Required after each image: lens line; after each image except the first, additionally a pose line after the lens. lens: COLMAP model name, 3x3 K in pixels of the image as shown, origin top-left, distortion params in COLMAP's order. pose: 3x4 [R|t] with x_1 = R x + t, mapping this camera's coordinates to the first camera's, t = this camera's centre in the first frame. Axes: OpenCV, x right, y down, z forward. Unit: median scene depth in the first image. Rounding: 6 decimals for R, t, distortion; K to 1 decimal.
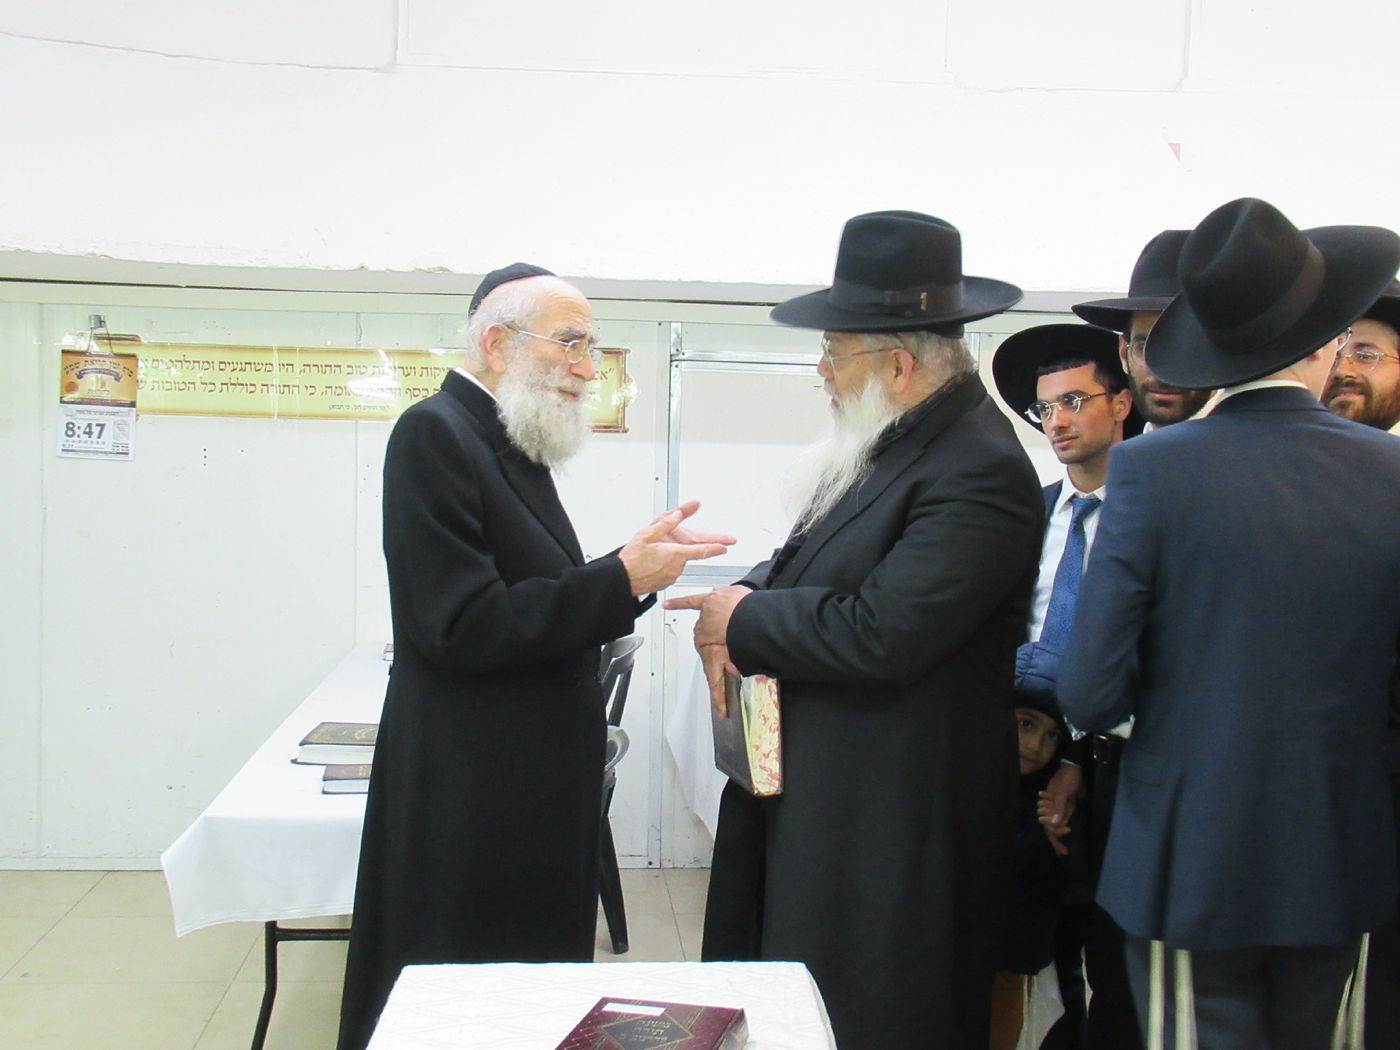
lens RADIAL K [[1769.4, 0, 686.3], [0, 1769.4, 525.6], [0, 0, 1]] dist [0.046348, 0.000000]
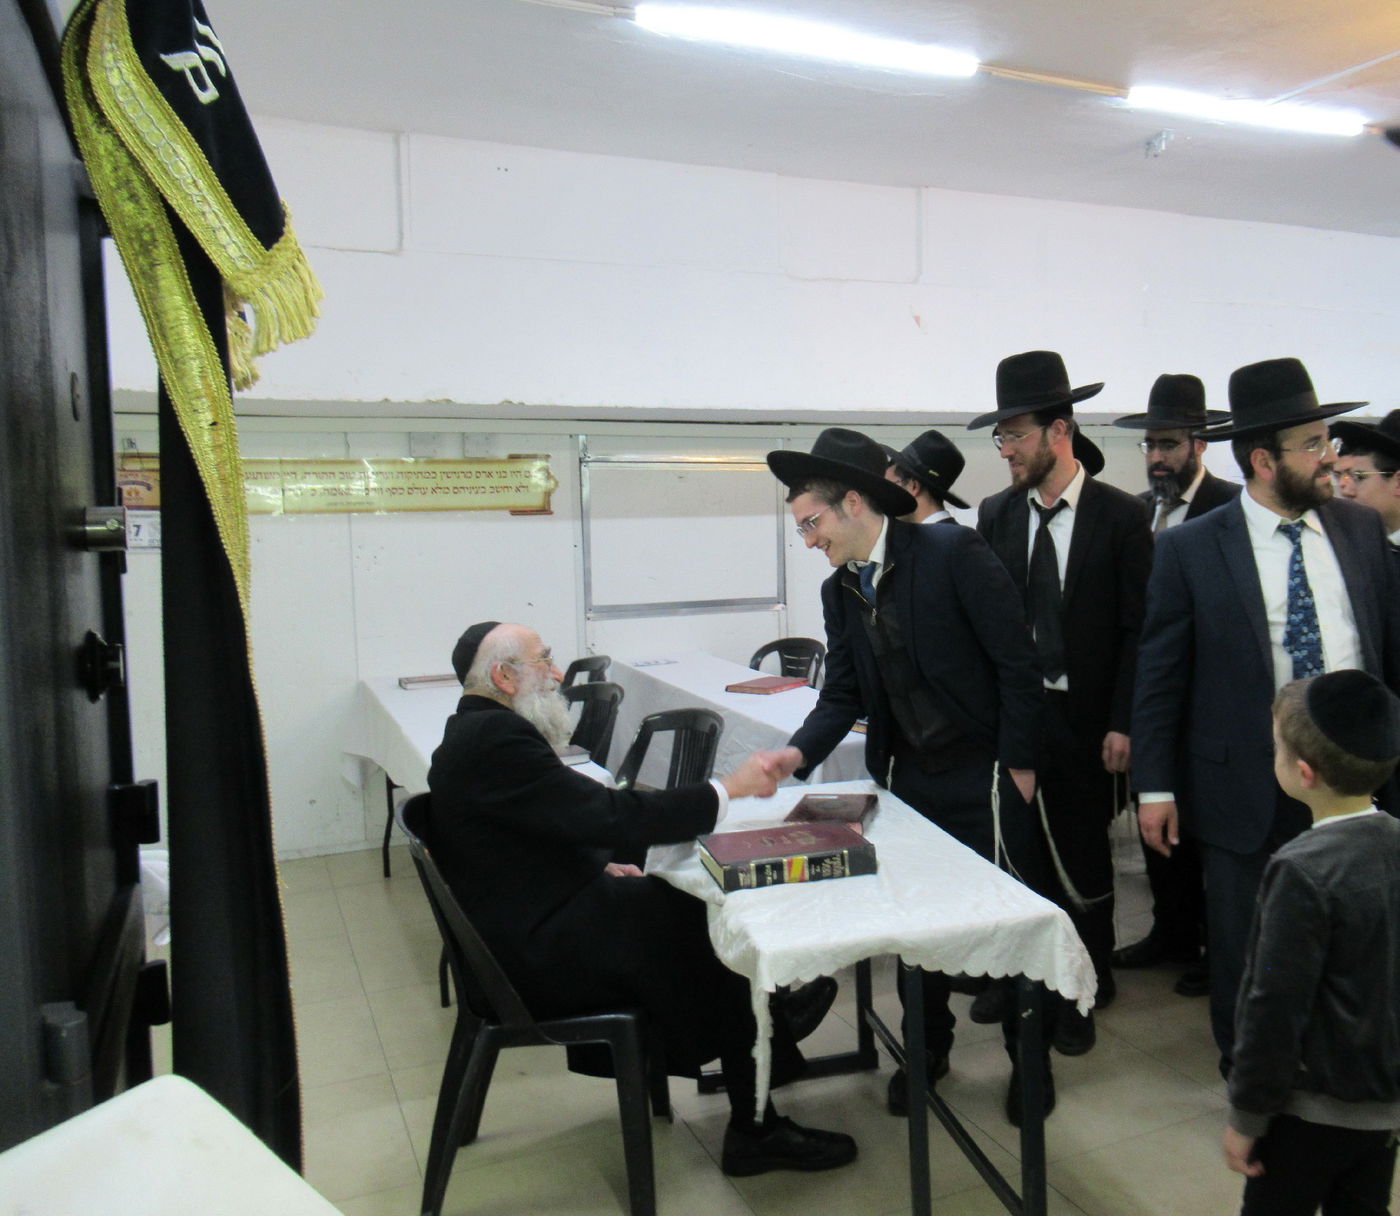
lens RADIAL K [[1308.2, 0, 840.1], [0, 1308.2, 606.1], [0, 0, 1]] dist [0.019488, 0.000000]
pose [[0.926764, -0.067886, 0.369458, -0.215628], [0.058763, 0.997626, 0.035906, -0.003939], [-0.371019, -0.011566, 0.928553, -0.050743]]
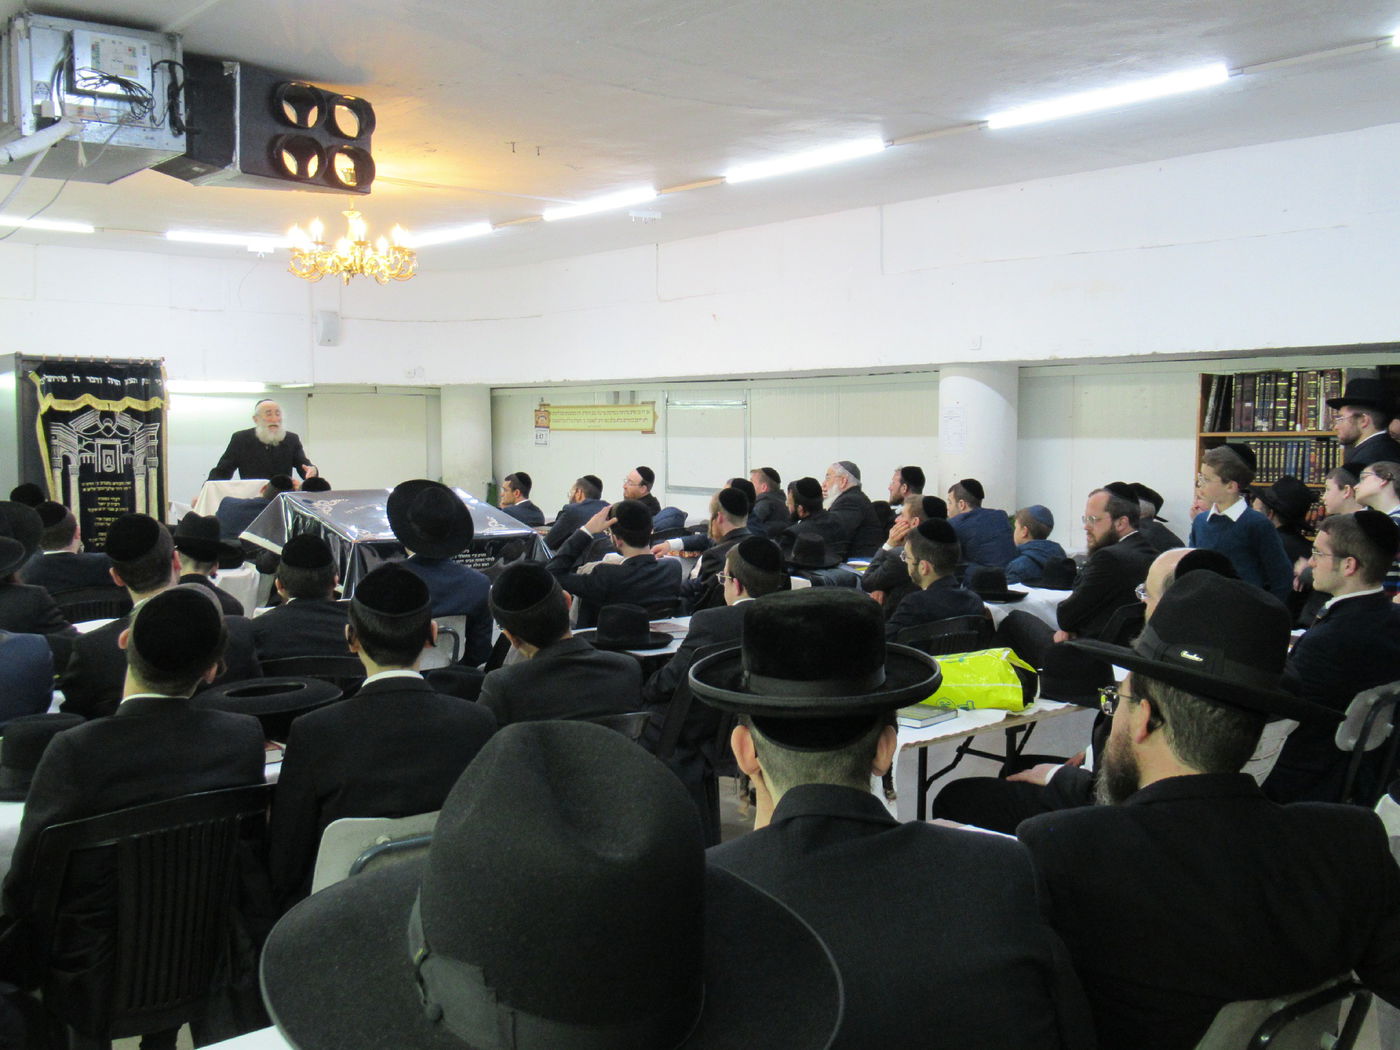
lens RADIAL K [[1381.1, 0, 703.7], [0, 1381.1, 542.2], [0, 0, 1]] dist [-0.015640, 0.000000]
pose [[0.588411, 0.045771, -0.807265, 1.703580], [-0.029875, 0.998945, 0.034863, 0.035033], [0.808010, 0.003604, 0.589158, -0.143568]]
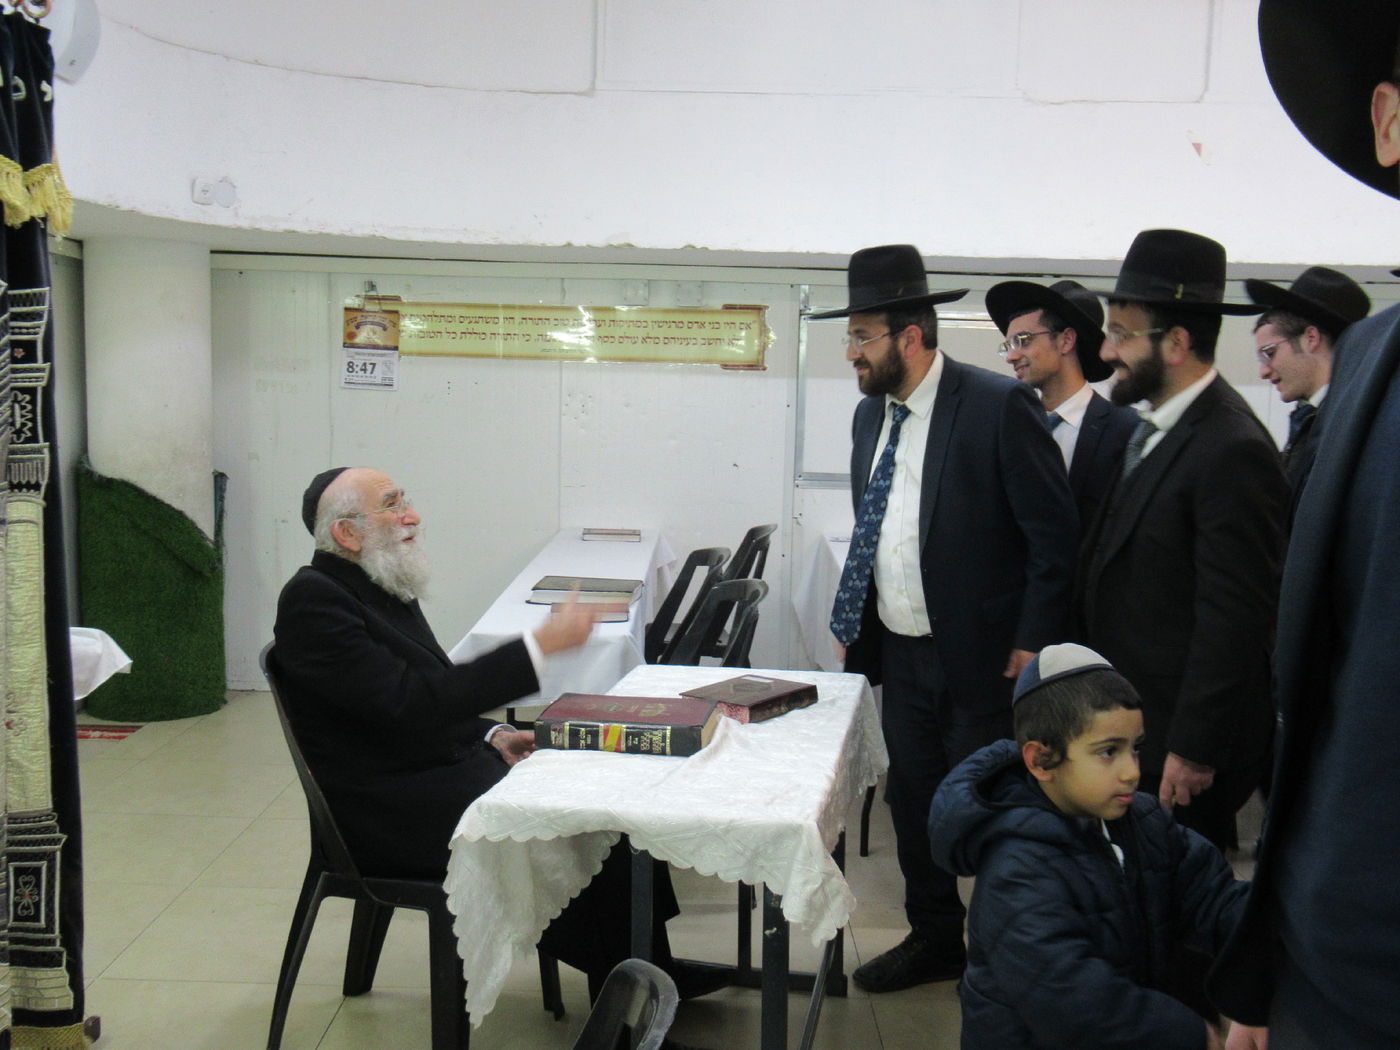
lens RADIAL K [[1477.9, 0, 690.8], [0, 1477.9, 527.5], [0, 0, 1]] dist [0.023854, 0.000000]
pose [[0.996852, 0.010340, -0.078614, -0.001656], [-0.006606, 0.998844, 0.047612, 0.011989], [0.079015, -0.046943, 0.995768, -0.096704]]
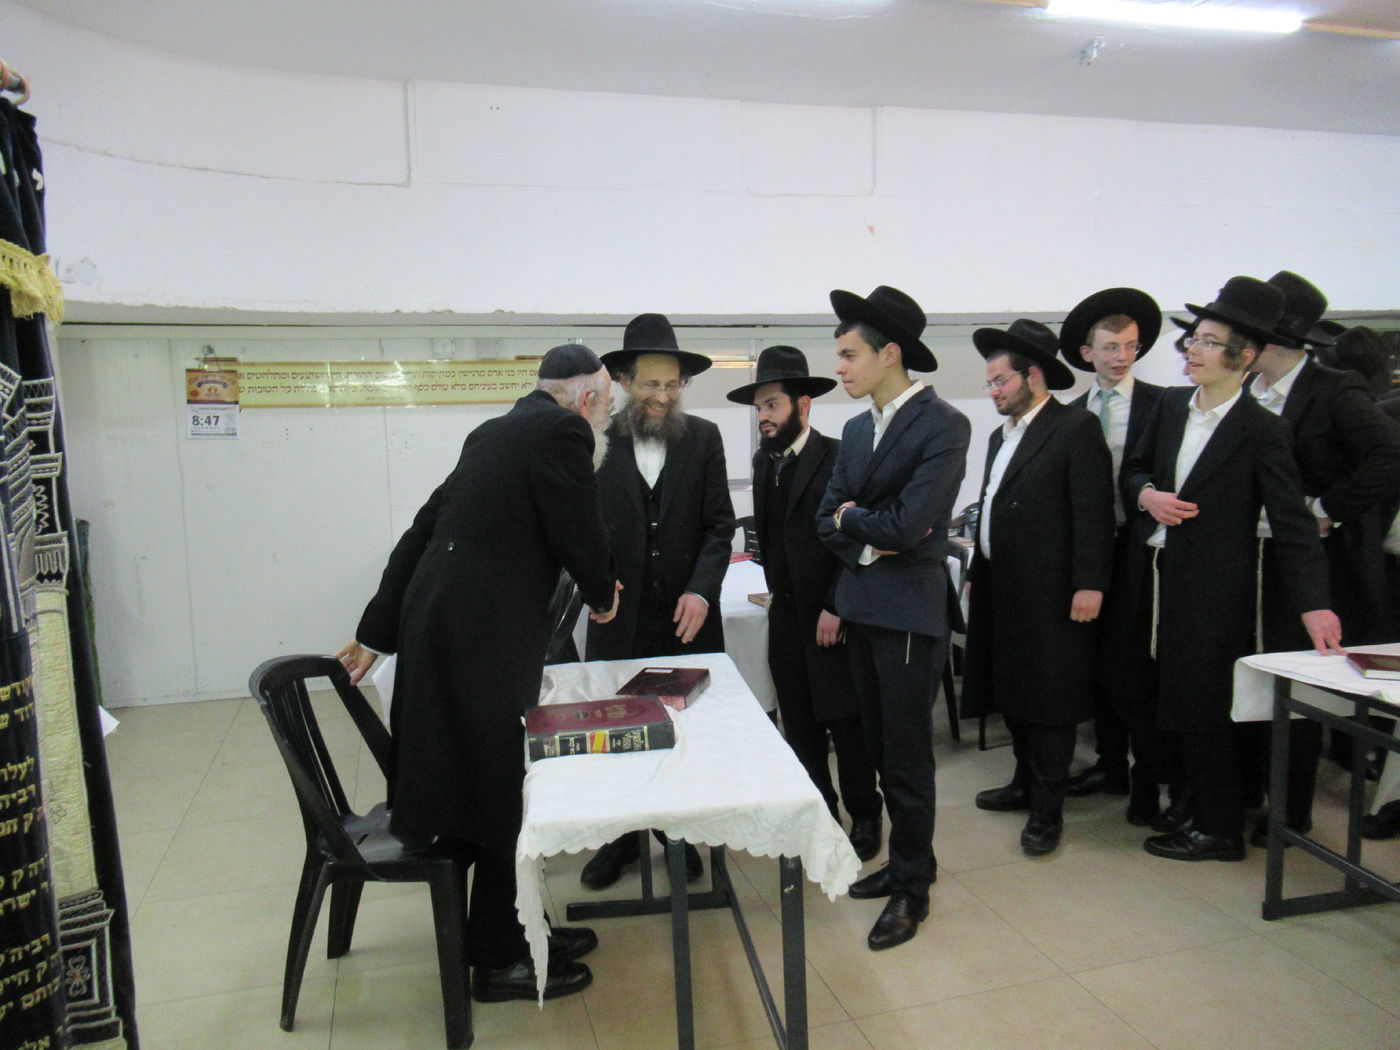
lens RADIAL K [[1093.6, 0, 703.3], [0, 1093.6, 538.3], [0, 0, 1]] dist [0.006477, 0.014787]
pose [[0.979485, -0.065894, 0.190439, -0.100708], [0.051507, 0.995500, 0.079541, -0.004797], [-0.194823, -0.068100, 0.978471, -0.031464]]
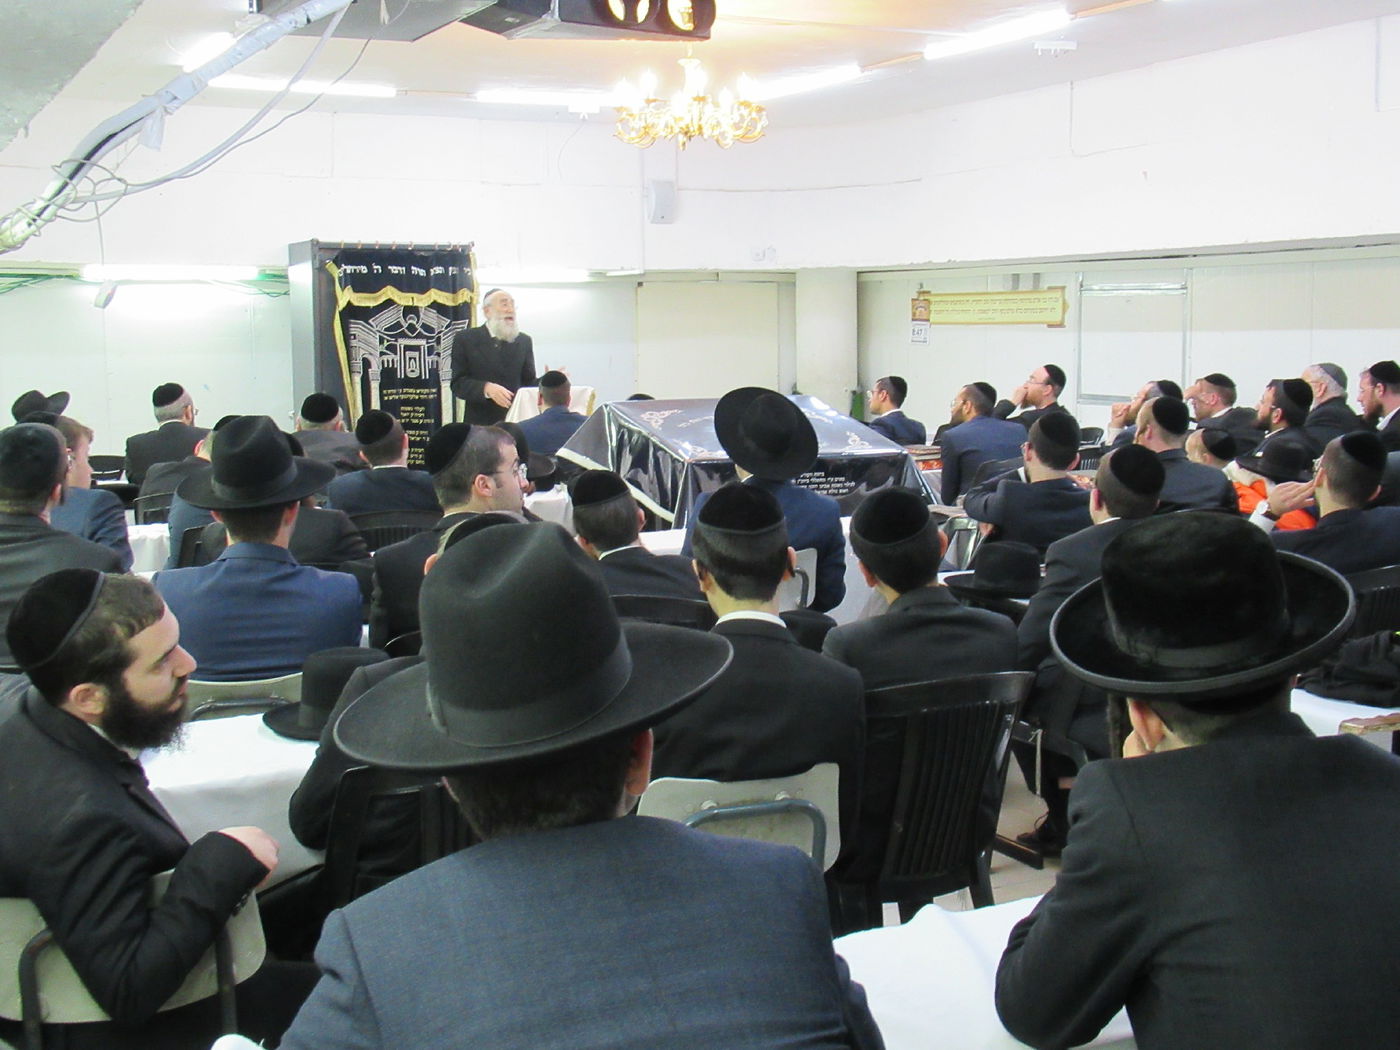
lens RADIAL K [[1742.5, 0, 694.3], [0, 1742.5, 539.7], [0, 0, 1]] dist [0.003479, 0.000000]
pose [[0.372625, 0.090386, -0.923570, 1.728416], [-0.031610, 0.995904, 0.084711, 0.034941], [0.927443, -0.002371, 0.373956, -0.149904]]
